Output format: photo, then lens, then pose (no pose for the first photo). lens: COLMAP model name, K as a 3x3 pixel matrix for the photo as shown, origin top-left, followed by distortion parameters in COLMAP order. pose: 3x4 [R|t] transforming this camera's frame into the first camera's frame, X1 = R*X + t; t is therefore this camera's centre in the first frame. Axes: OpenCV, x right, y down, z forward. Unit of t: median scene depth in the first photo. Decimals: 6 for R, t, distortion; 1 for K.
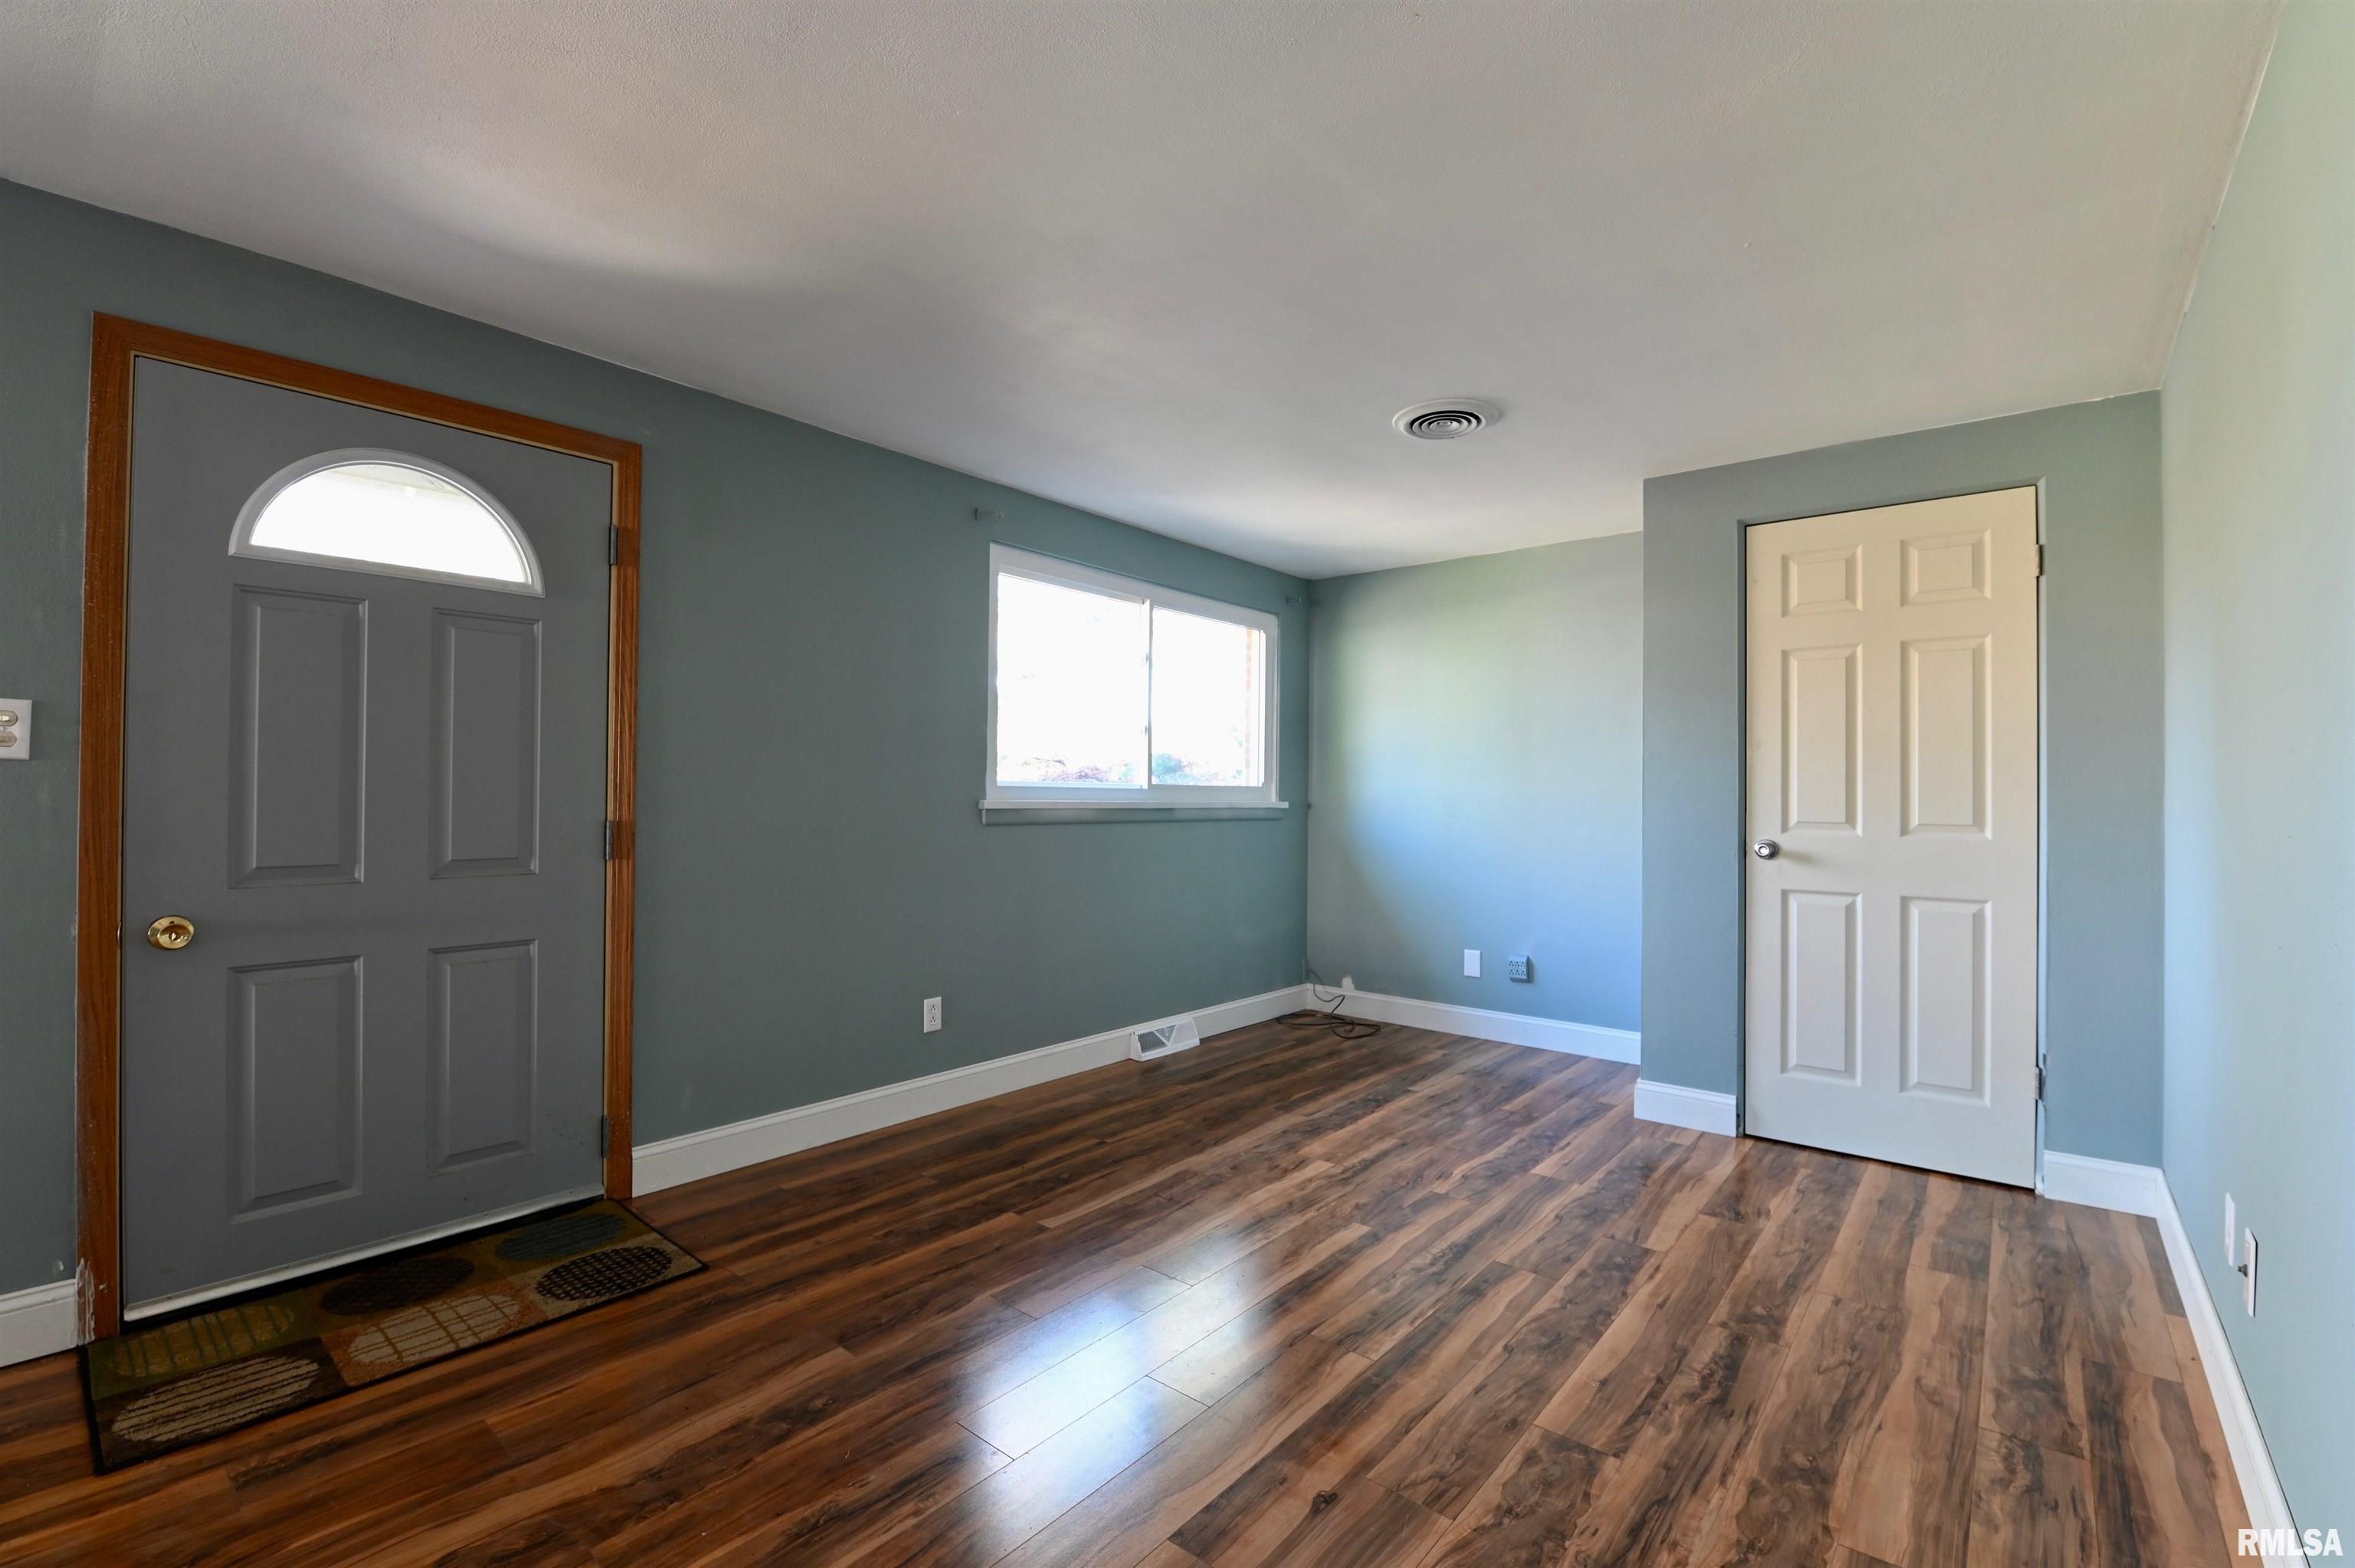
lens RADIAL K [[1006.8, 0, 1191.8], [0, 1006.8, 784.0], [0, 0, 1]] dist [-0.006695, -0.007717]
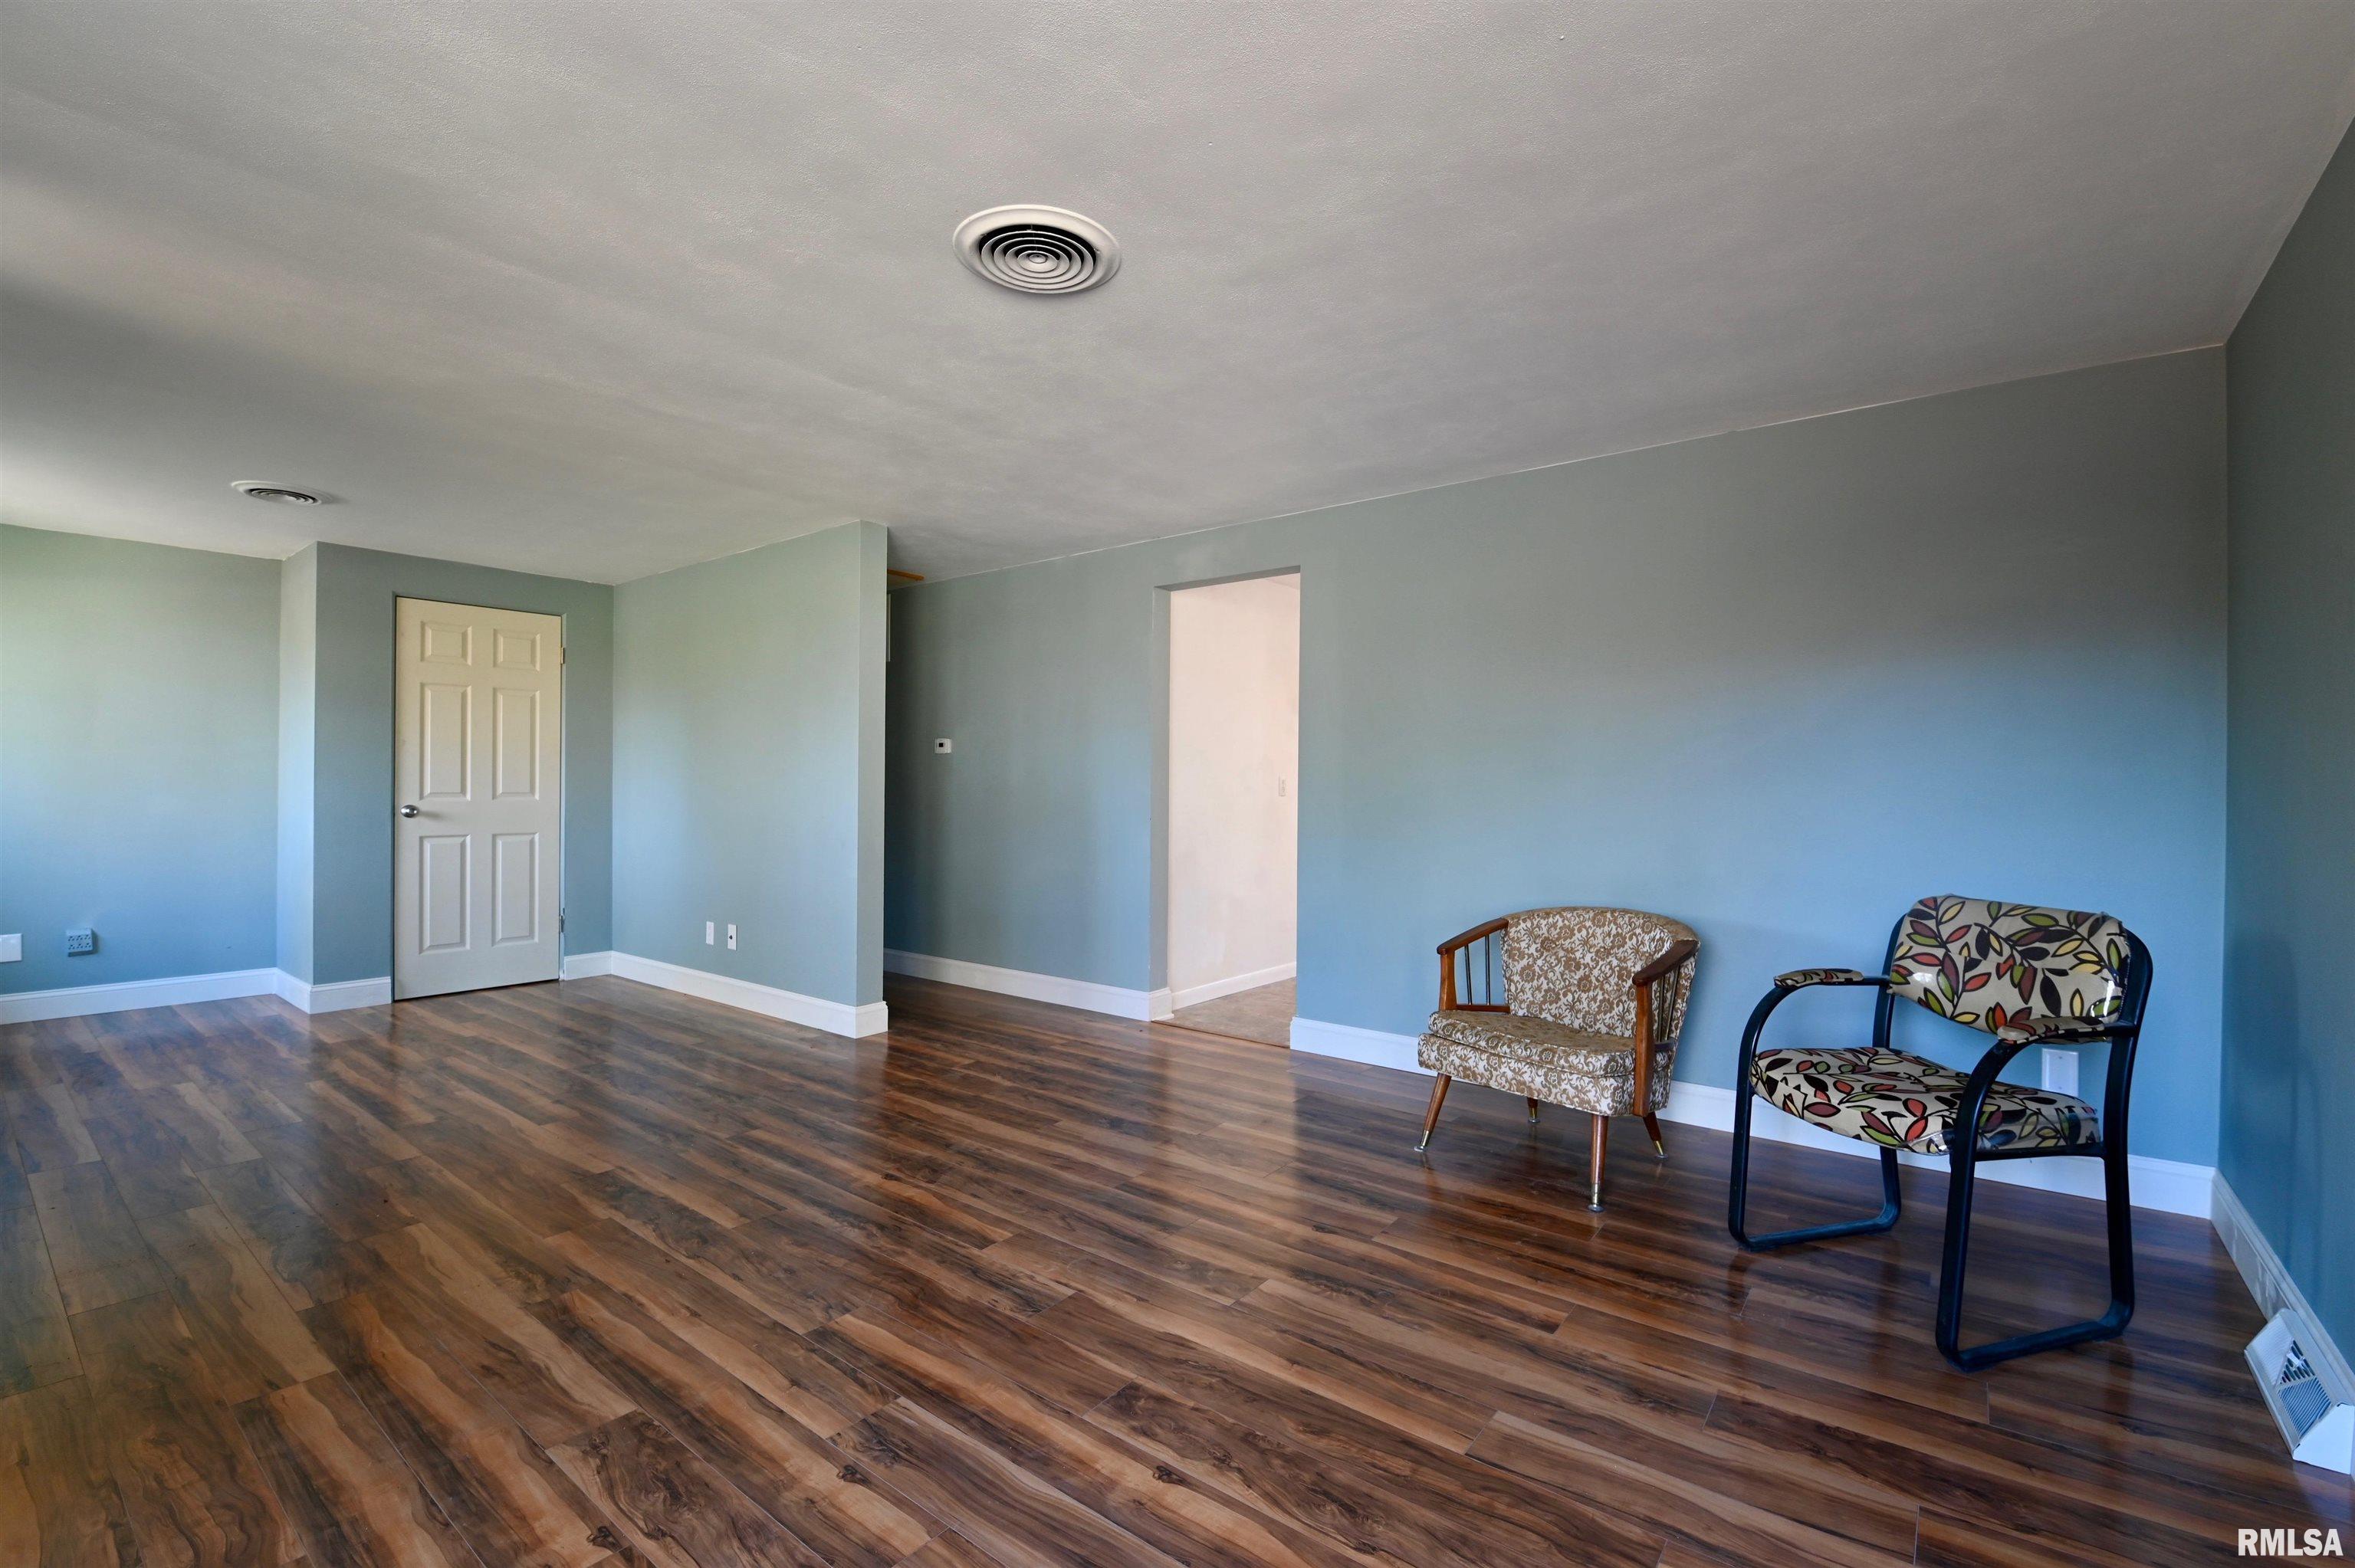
lens RADIAL K [[1006.8, 0, 1191.8], [0, 1006.8, 784.0], [0, 0, 1]] dist [-0.006695, -0.007717]
pose [[-0.036418, -0.008634, 0.999299, -1.296502], [-0.016903, 0.999825, 0.008022, -0.011822], [-0.999194, -0.016599, -0.036558, -0.181722]]
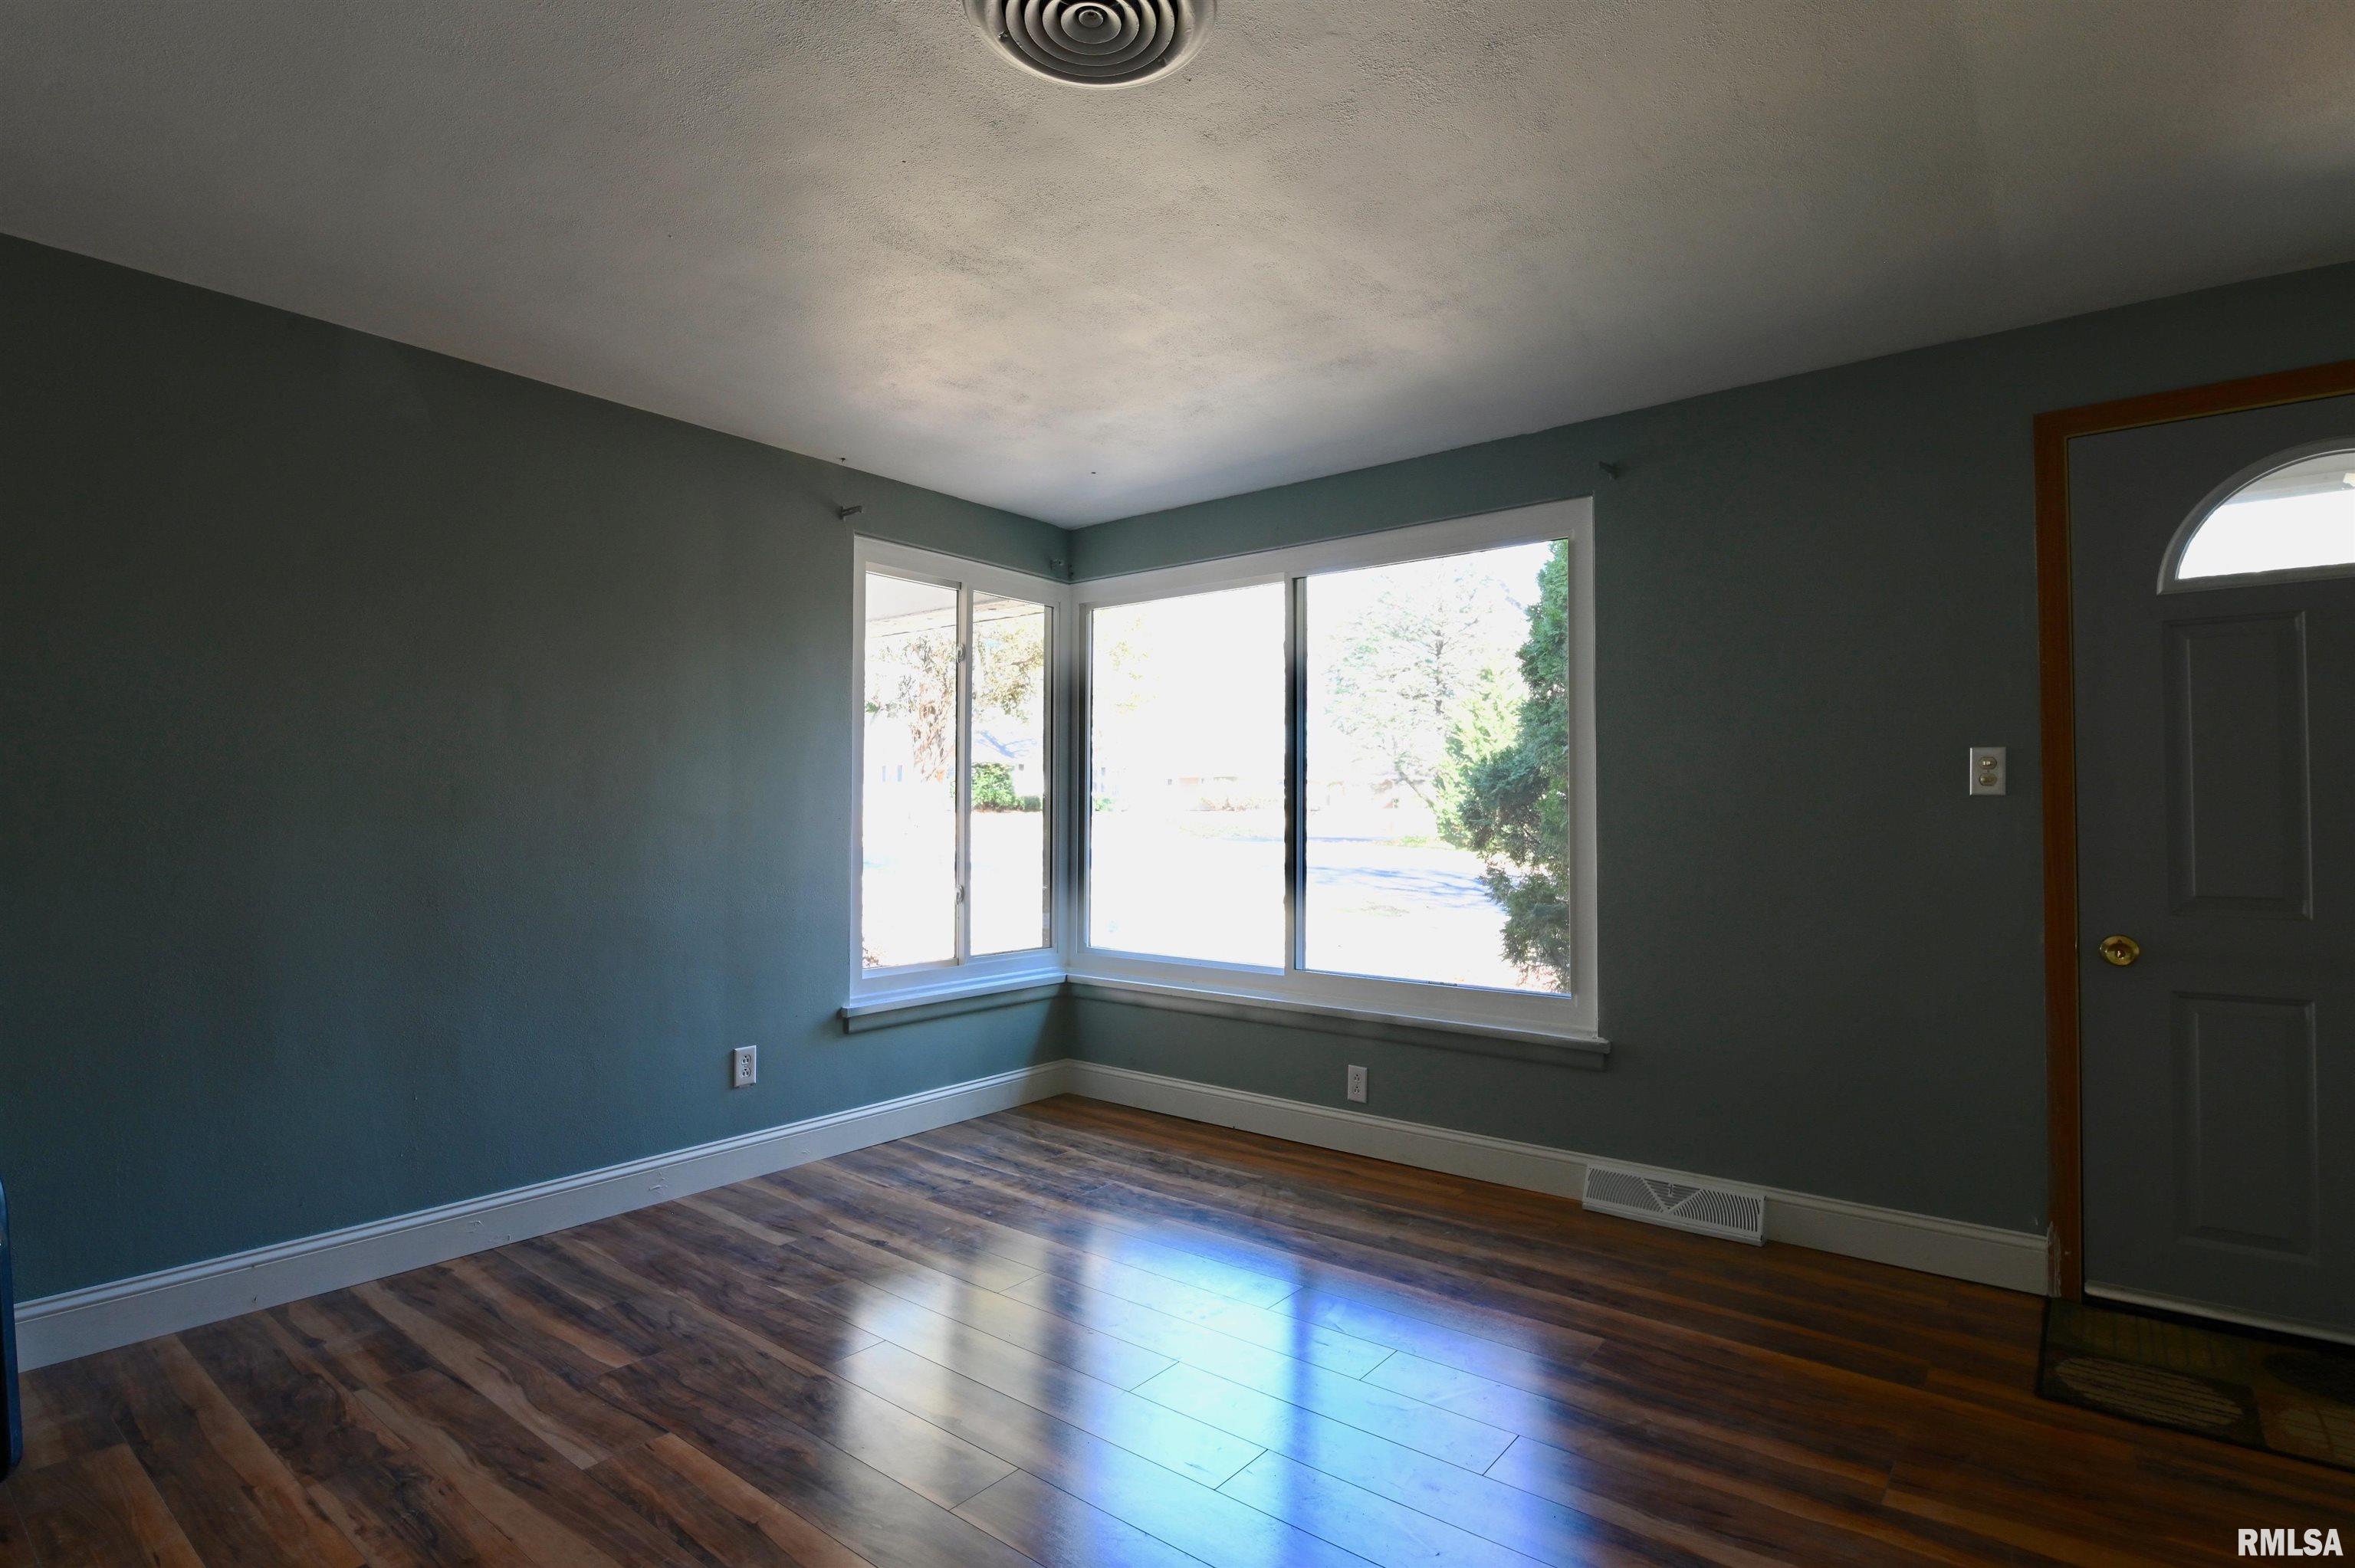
lens RADIAL K [[1155.2, 0, 1192.9], [0, 1155.2, 783.5], [0, 0, 1]] dist [0.004638, -0.010516]
pose [[0.022661, -0.033955, -0.999166, 0.174613], [0.008567, 0.999393, -0.033769, 0.000321], [0.999706, -0.007795, 0.022939, -0.037023]]
